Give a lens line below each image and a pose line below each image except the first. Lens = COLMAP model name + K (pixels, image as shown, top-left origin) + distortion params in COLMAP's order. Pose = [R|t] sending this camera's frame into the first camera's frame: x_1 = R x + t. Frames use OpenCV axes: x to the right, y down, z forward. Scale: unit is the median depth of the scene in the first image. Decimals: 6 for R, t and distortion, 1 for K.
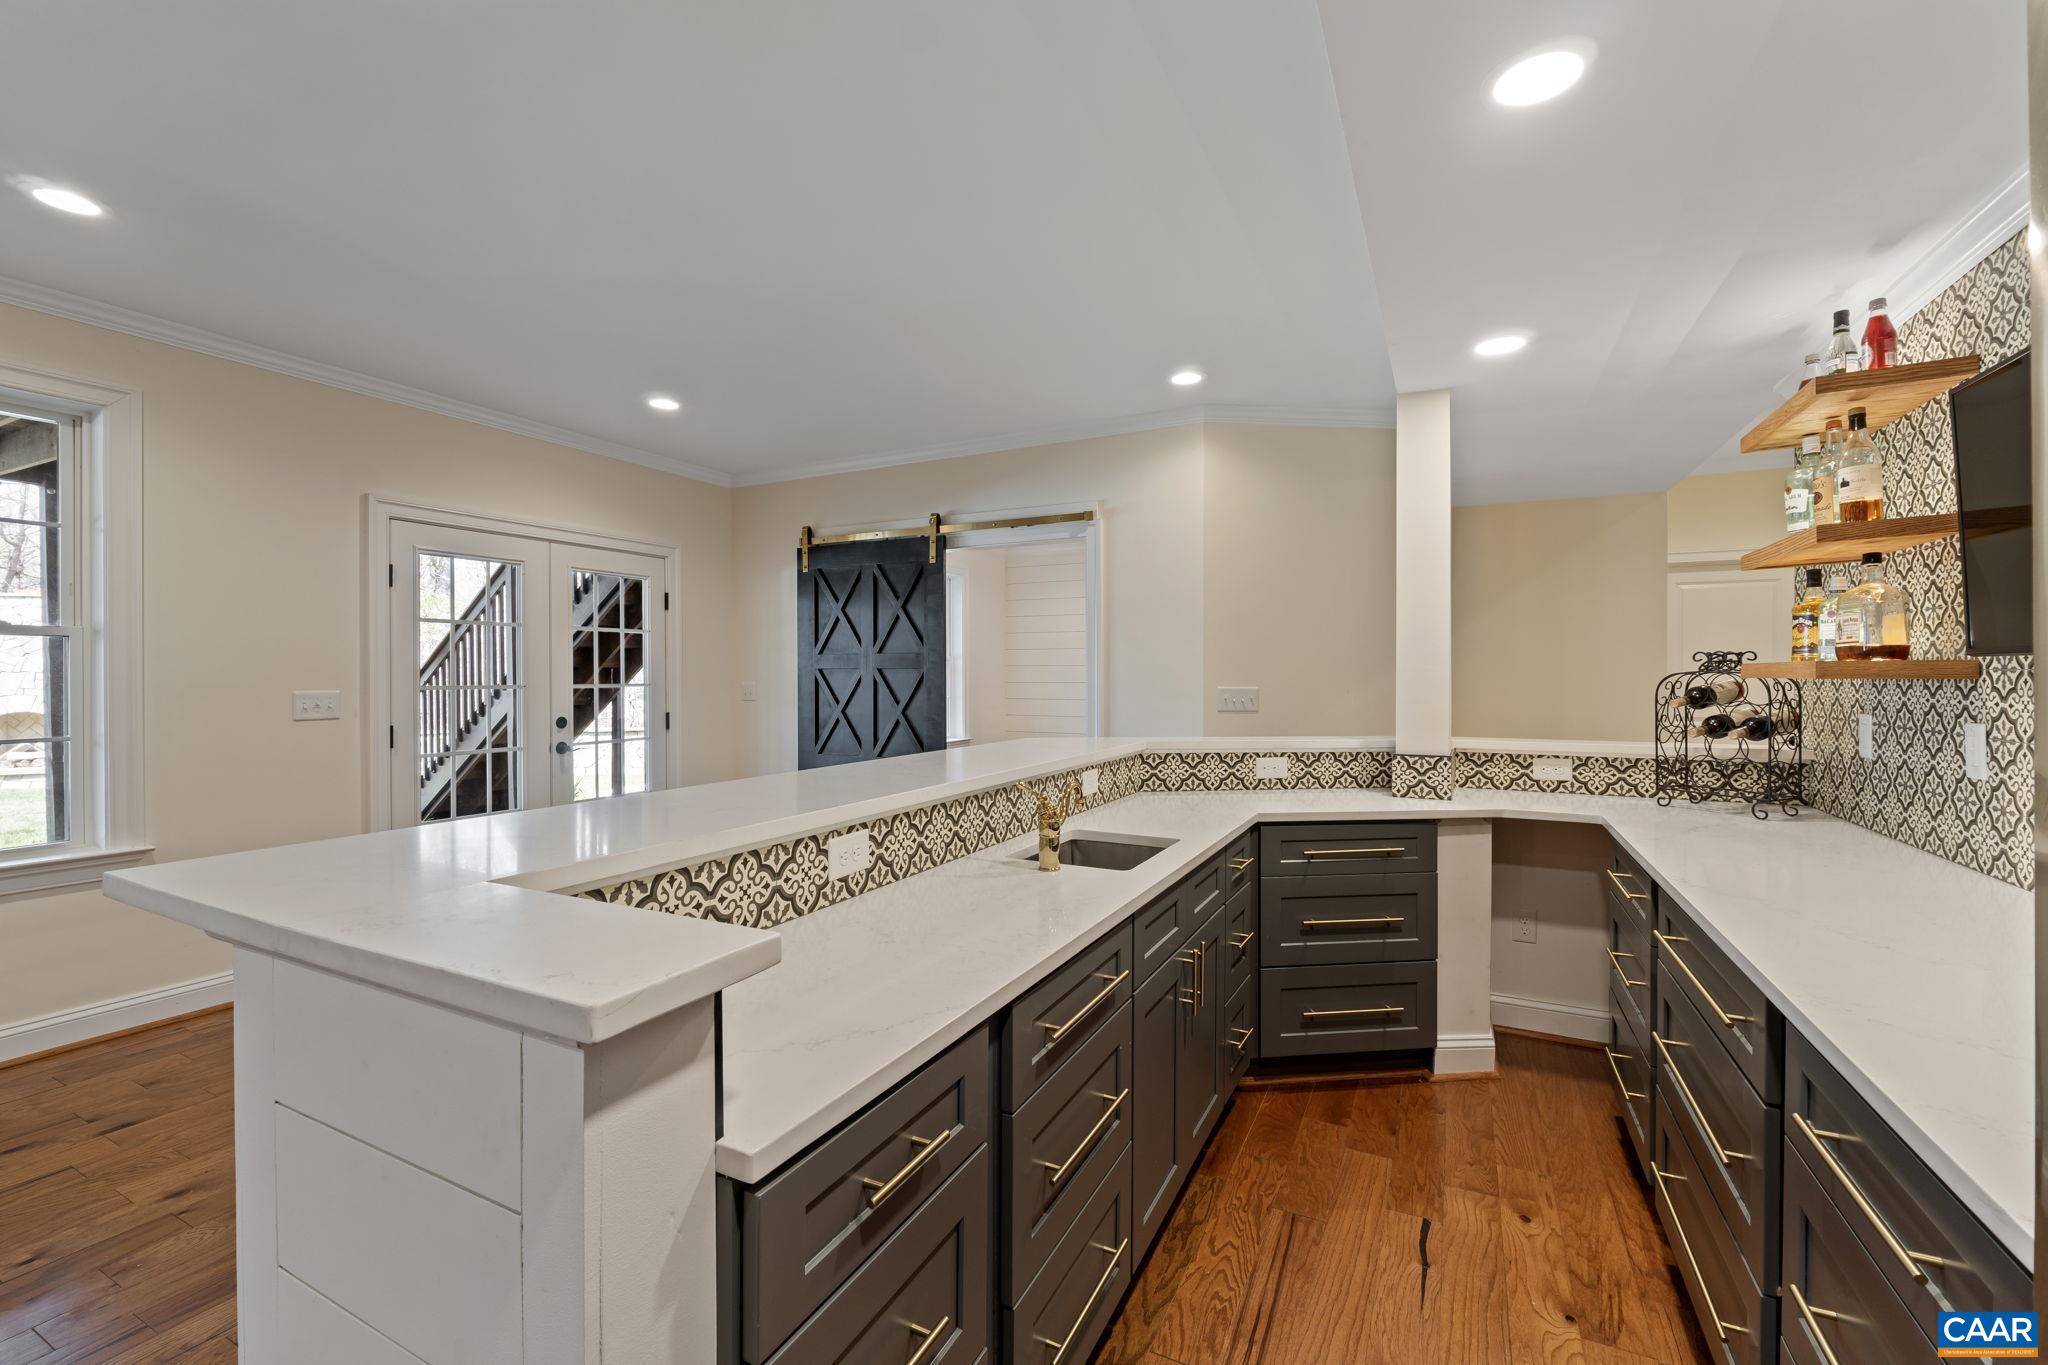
lens RADIAL K [[871.8, 0, 1010.7], [0, 871.8, 681.4], [0, 0, 1]] dist [-0.003222, -0.000525]
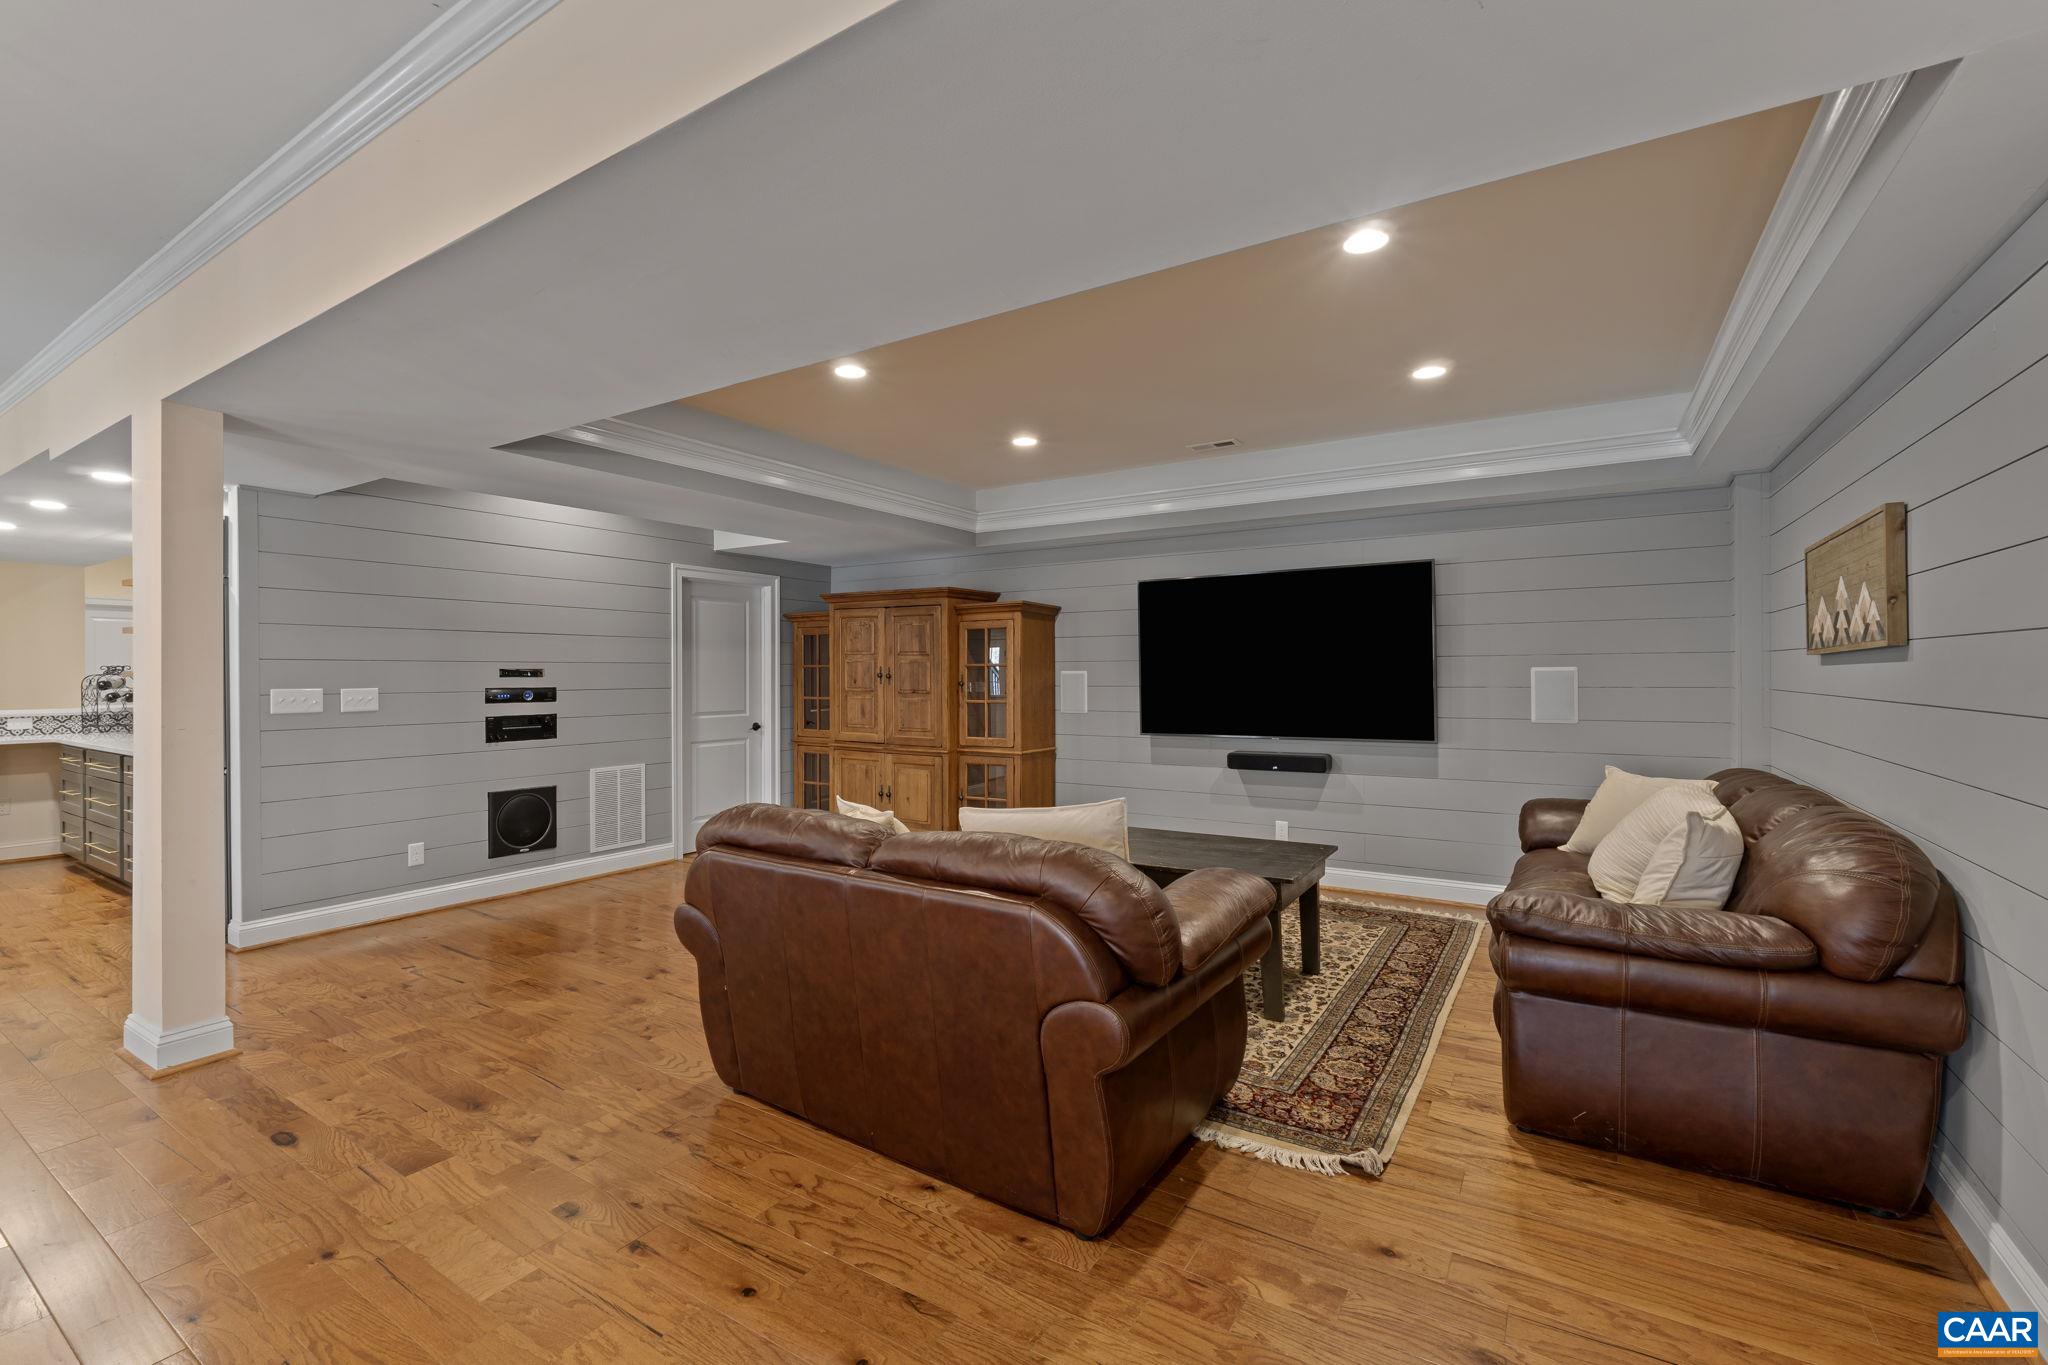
lens RADIAL K [[871.8, 0, 1015.4], [0, 871.8, 675.1], [0, 0, 1]] dist [-0.003222, -0.000525]
pose [[0.100218, -0.000797, 0.994965, -1.221258], [0.007953, 0.999968, 0.000000, 0.009686], [-0.994934, 0.007913, 0.100221, -1.590399]]
